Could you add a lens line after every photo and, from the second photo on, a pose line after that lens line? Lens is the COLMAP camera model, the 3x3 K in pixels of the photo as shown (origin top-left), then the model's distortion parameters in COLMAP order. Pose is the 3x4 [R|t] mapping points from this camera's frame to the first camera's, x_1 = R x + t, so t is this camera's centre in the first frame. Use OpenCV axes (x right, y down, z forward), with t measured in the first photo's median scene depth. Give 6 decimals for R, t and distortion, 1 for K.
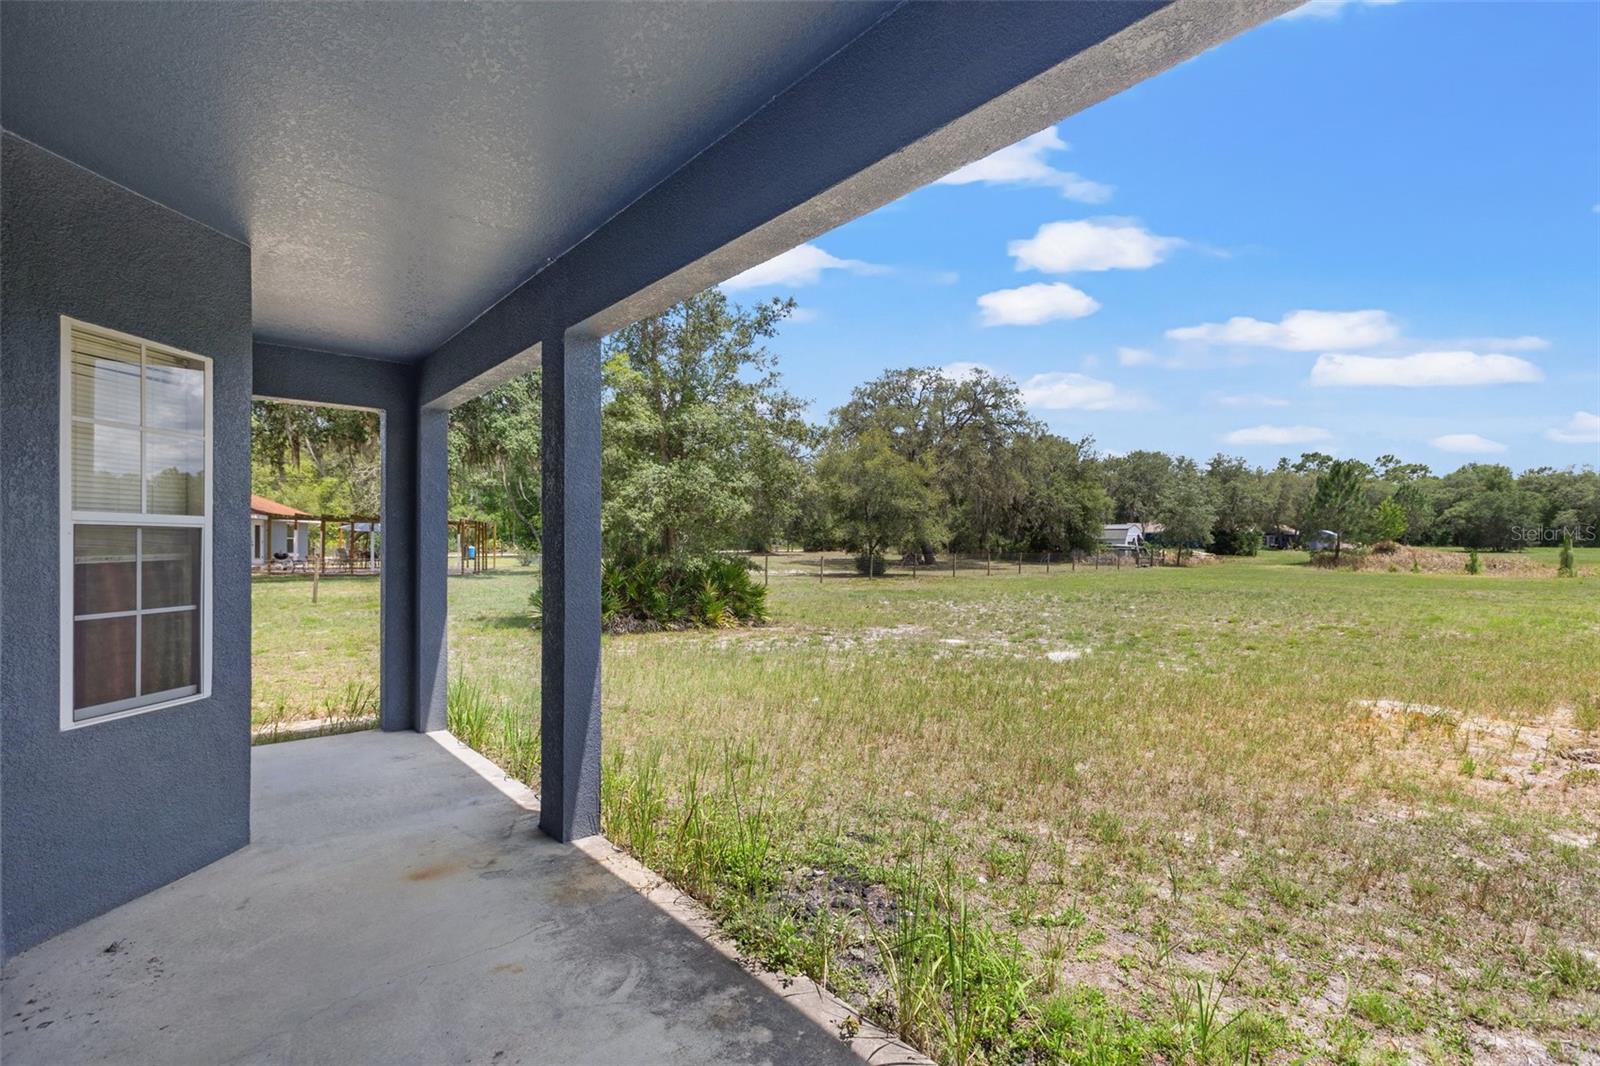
lens RADIAL K [[727.8, 0, 809.9], [0, 727.8, 536.8], [0, 0, 1]] dist [0.002540, -0.001464]
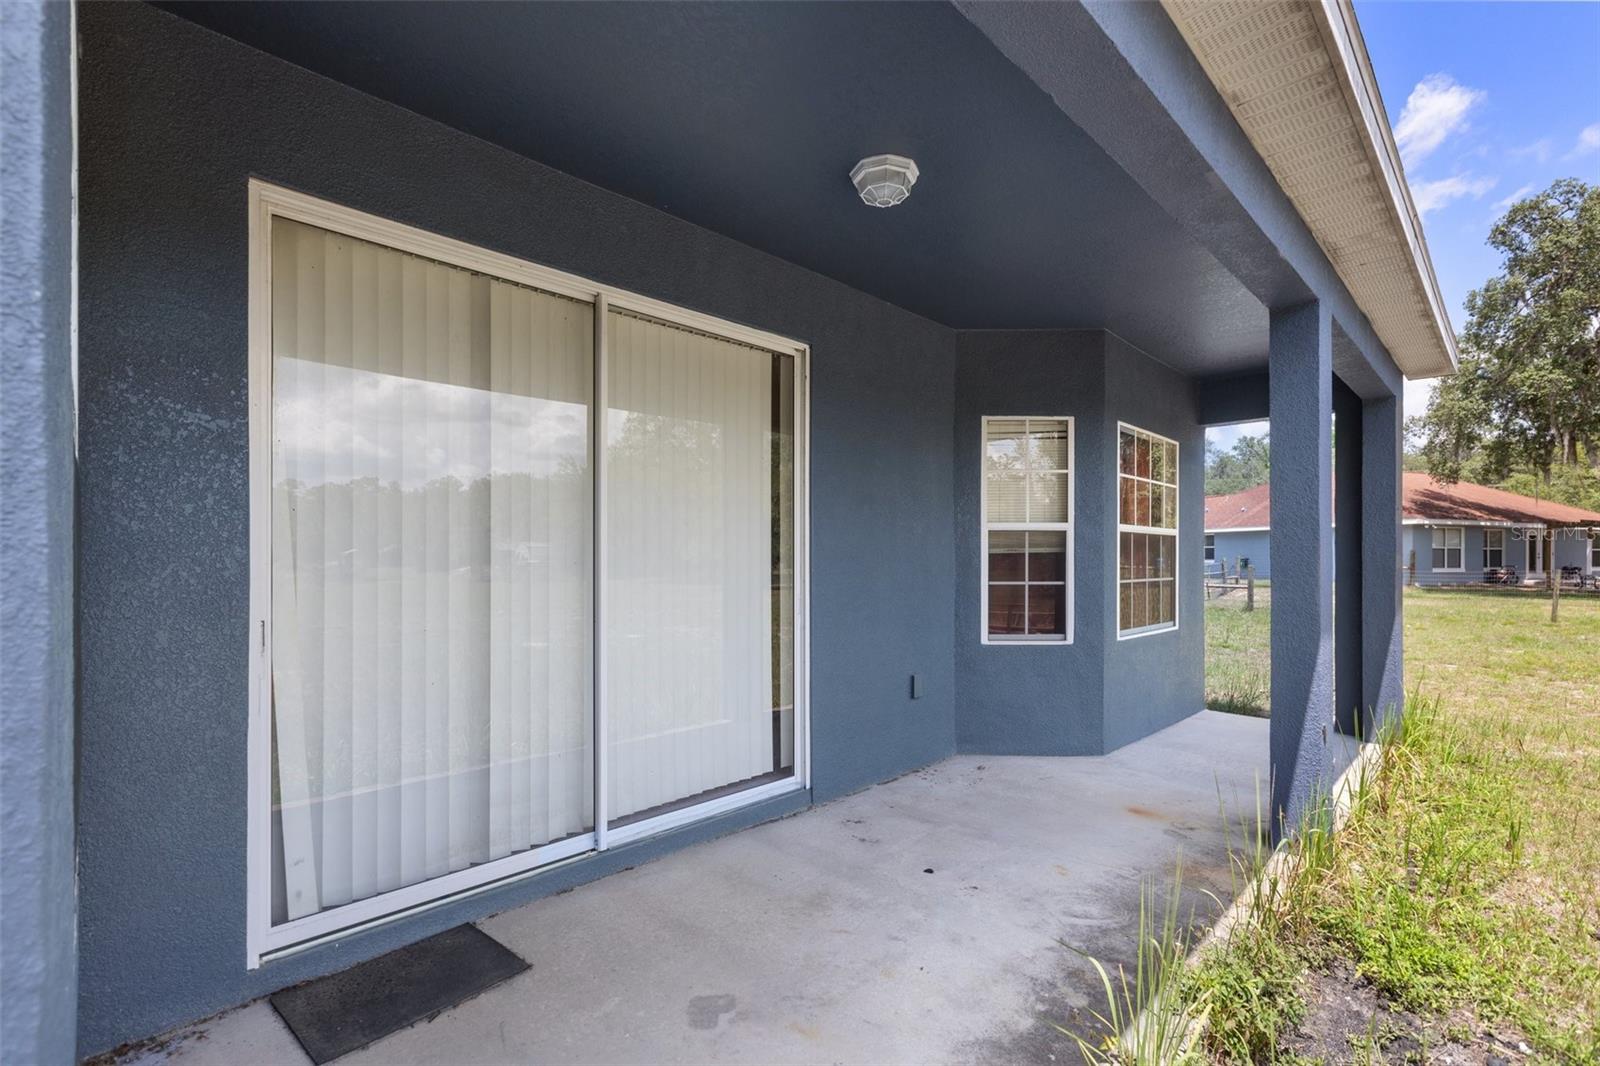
lens RADIAL K [[727.8, 0, 815.4], [0, 727.8, 546.5], [0, 0, 1]] dist [0.002540, -0.001464]
pose [[0.065929, -0.016984, -0.997680, 0.675383], [0.008223, 0.999830, -0.016477, 0.043366], [0.997790, -0.007118, 0.066057, 0.409466]]
